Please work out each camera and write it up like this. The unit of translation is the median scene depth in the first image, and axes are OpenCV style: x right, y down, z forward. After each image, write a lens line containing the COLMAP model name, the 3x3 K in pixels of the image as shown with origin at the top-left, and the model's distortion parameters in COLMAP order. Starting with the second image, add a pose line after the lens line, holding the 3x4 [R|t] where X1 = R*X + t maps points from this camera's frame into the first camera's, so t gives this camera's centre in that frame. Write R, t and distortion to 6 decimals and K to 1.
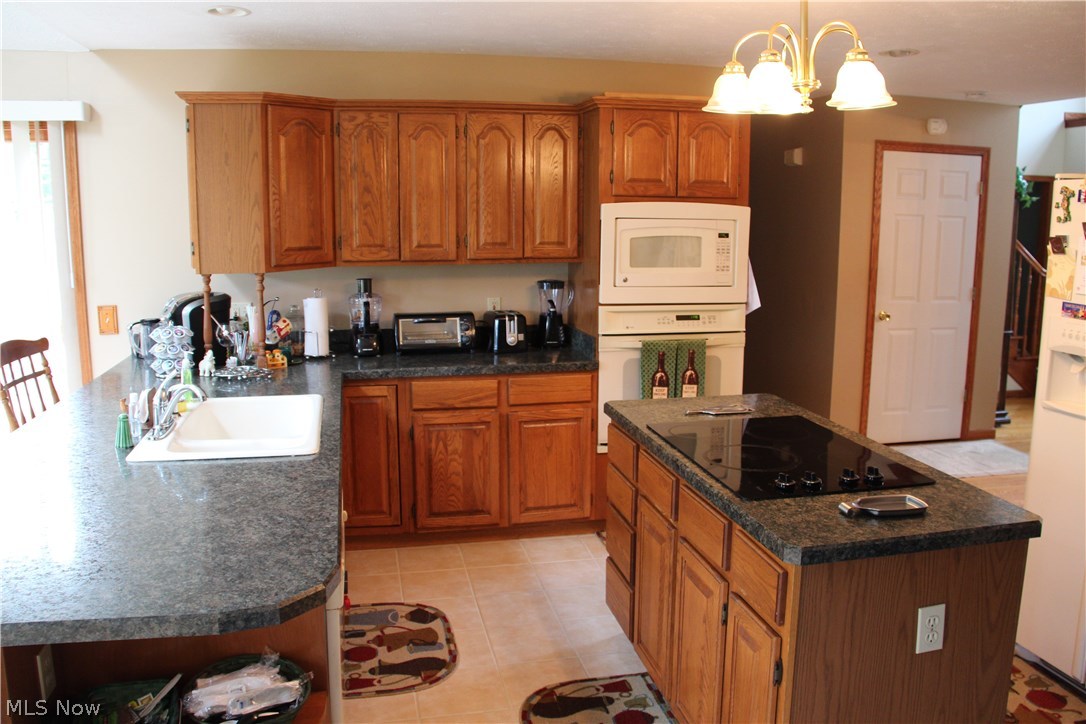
lens RADIAL K [[876.2, 0, 548.6], [0, 876.2, 359.1], [0, 0, 1]] dist [-0.157945, 0.037343]
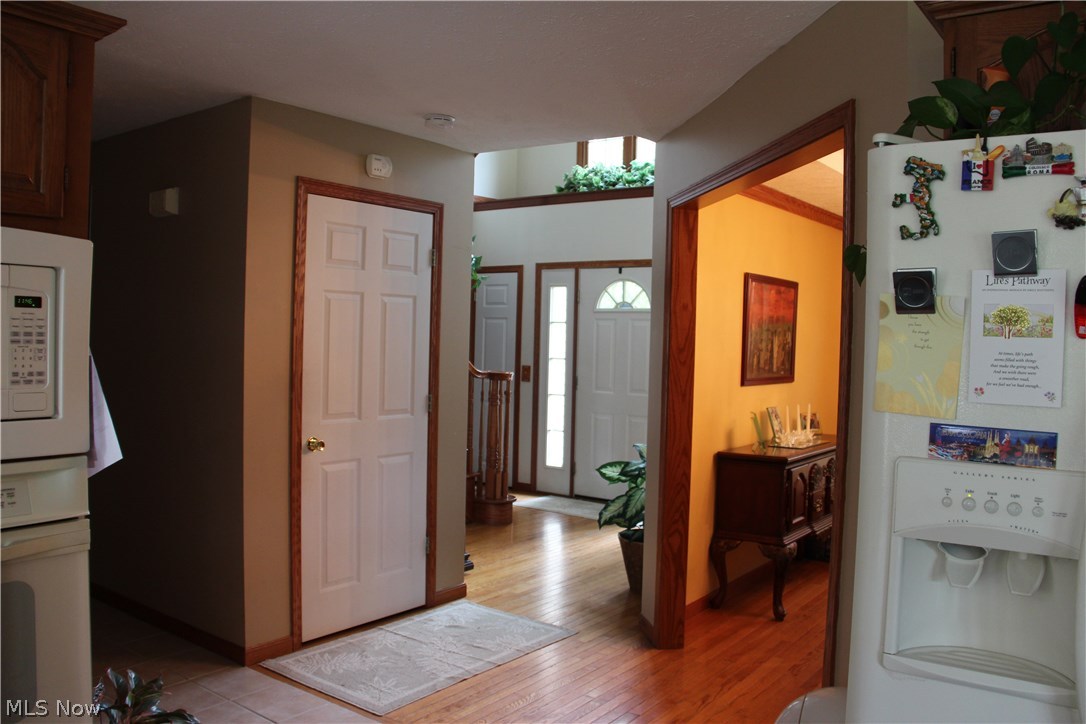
lens RADIAL K [[876.2, 0, 548.8], [0, 876.2, 350.7], [0, 0, 1]] dist [-0.157945, 0.037343]
pose [[0.750450, -0.002411, 0.660923, 0.090350], [0.091522, 0.990738, -0.100306, -0.039021], [-0.654560, 0.135763, 0.743720, 0.385181]]
